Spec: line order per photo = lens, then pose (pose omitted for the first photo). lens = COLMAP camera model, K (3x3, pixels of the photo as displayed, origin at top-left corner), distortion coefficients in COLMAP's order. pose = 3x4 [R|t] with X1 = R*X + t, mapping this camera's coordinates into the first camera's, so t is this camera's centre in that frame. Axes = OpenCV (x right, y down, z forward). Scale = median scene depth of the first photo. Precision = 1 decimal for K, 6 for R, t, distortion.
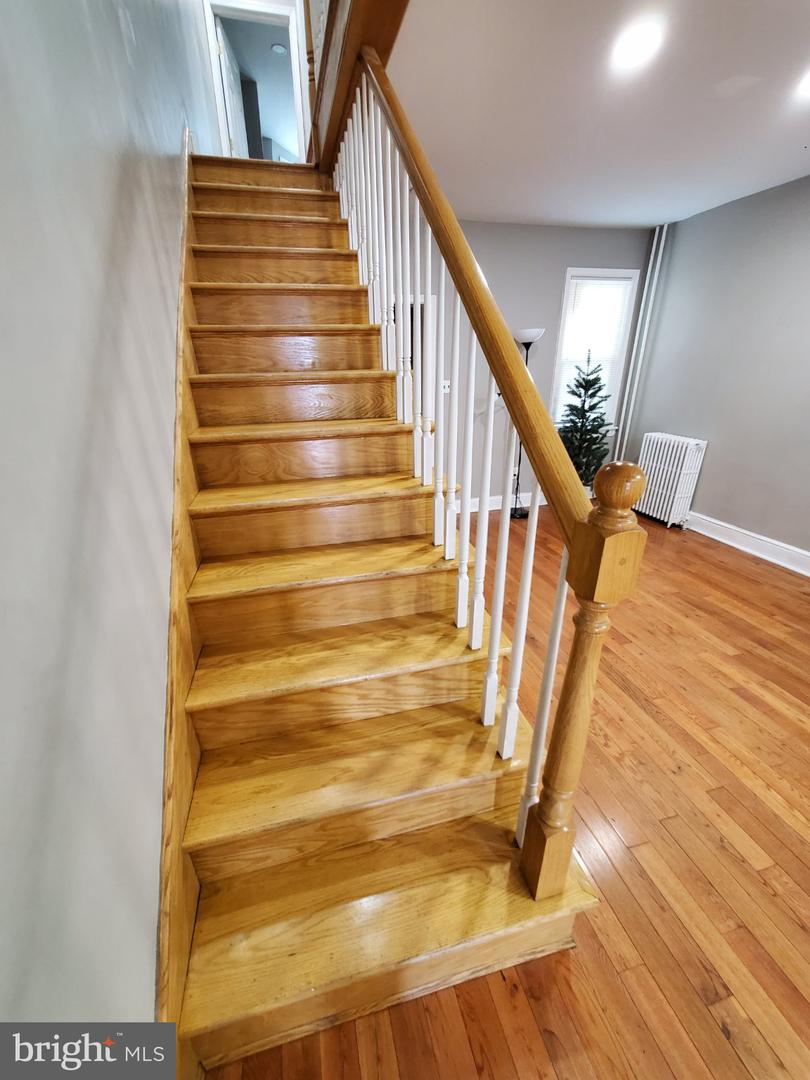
lens RADIAL K [[423.6, 0, 397.4], [0, 423.6, 532.0], [0, 0, 1]] dist [0.005559, -0.000376]
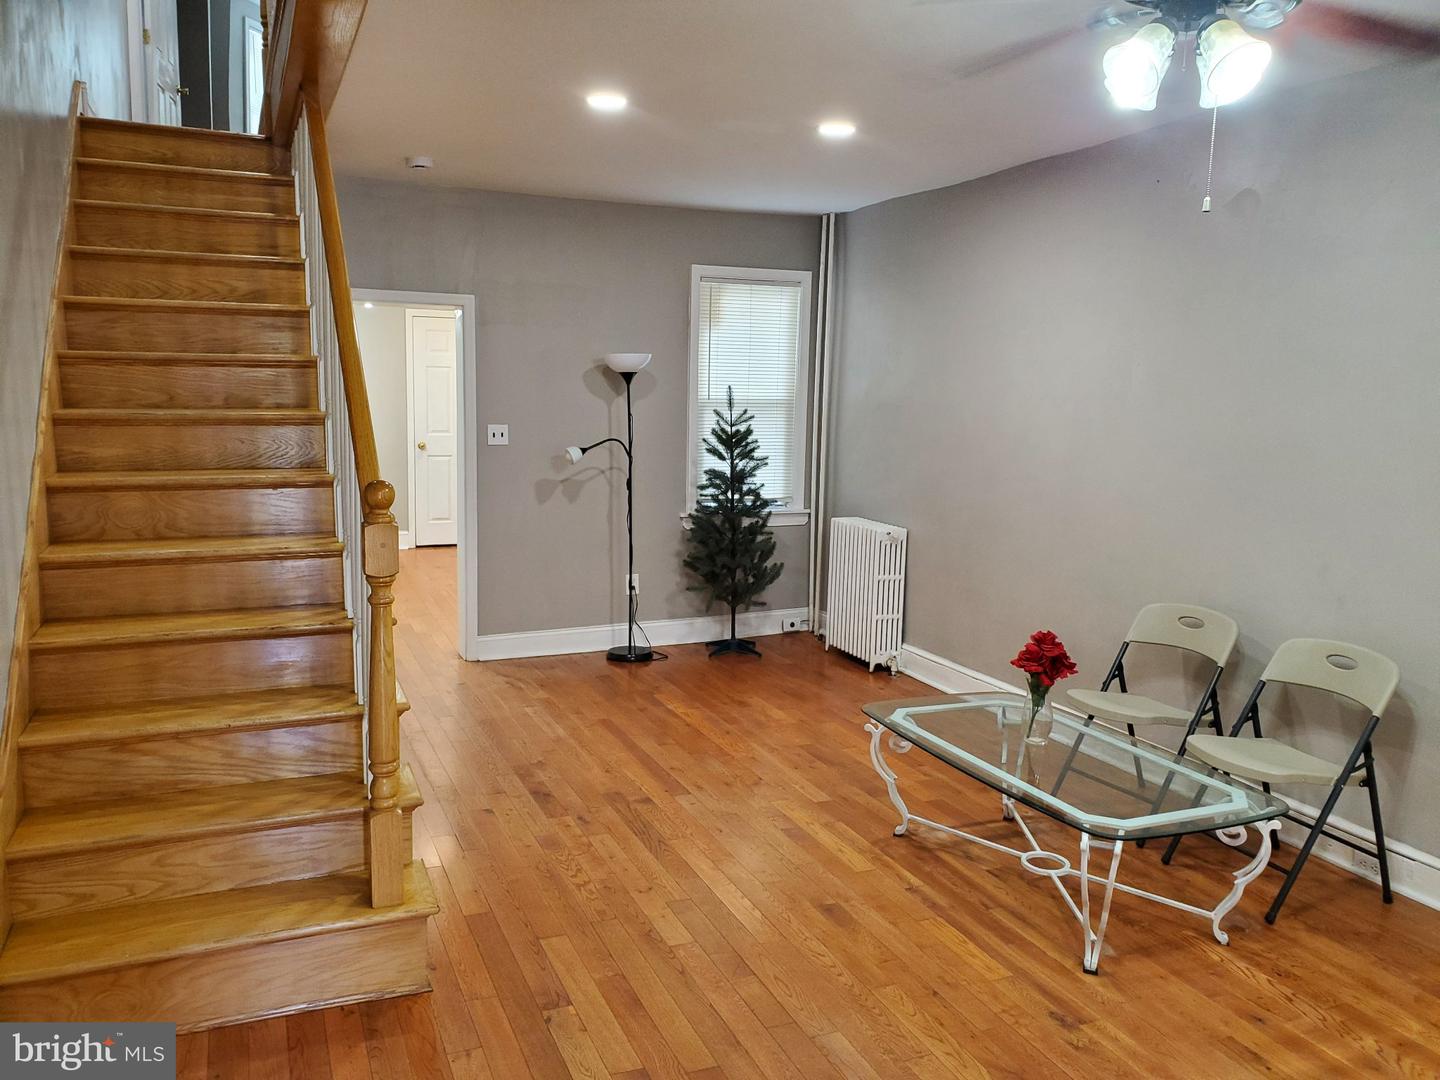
lens RADIAL K [[1094.4, 0, 709.6], [0, 1094.4, 528.3], [0, 0, 1]] dist [0.022544, 0.001556]
pose [[0.988642, 0.015038, 0.149536, 0.392677], [0.022138, 0.969556, -0.243866, 0.350542], [-0.148651, 0.244406, 0.958211, -1.030808]]
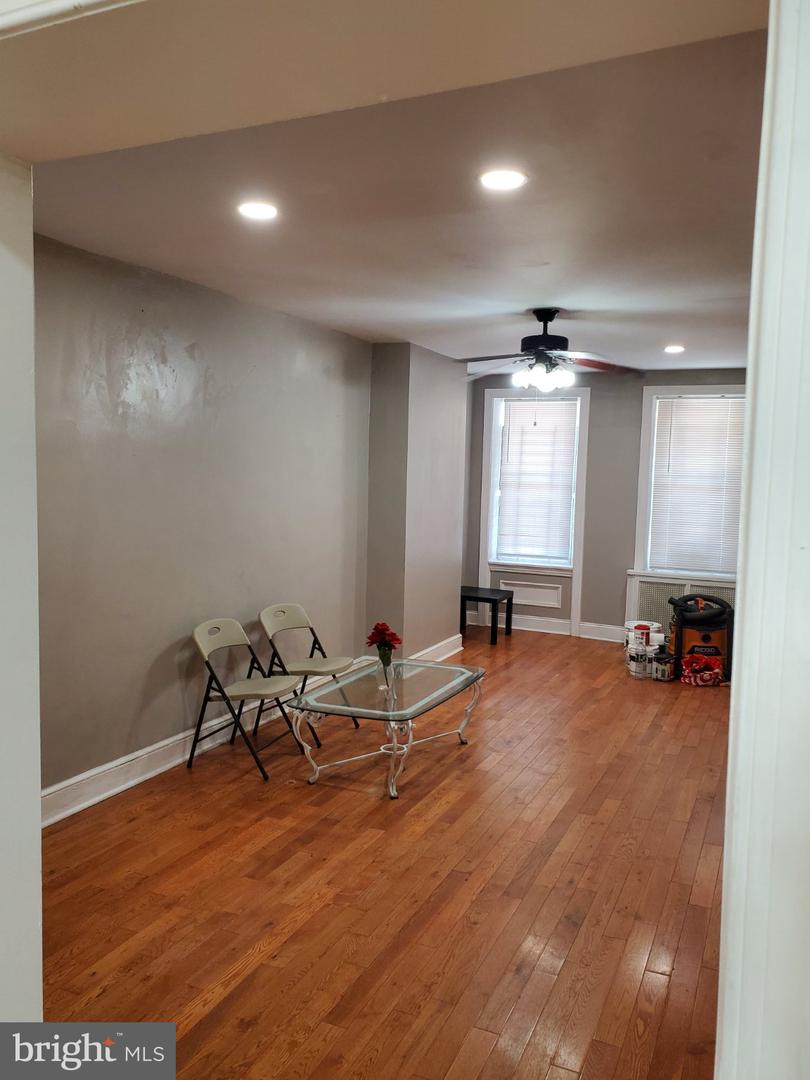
lens RADIAL K [[829.3, 0, 426.8], [0, 829.3, 543.5], [0, 0, 1]] dist [0.033436, -0.009556]
pose [[-0.782949, -0.061582, 0.619031, -0.344161], [0.215621, 0.906537, 0.362901, -0.996582], [-0.583523, 0.417609, -0.696494, 2.268207]]
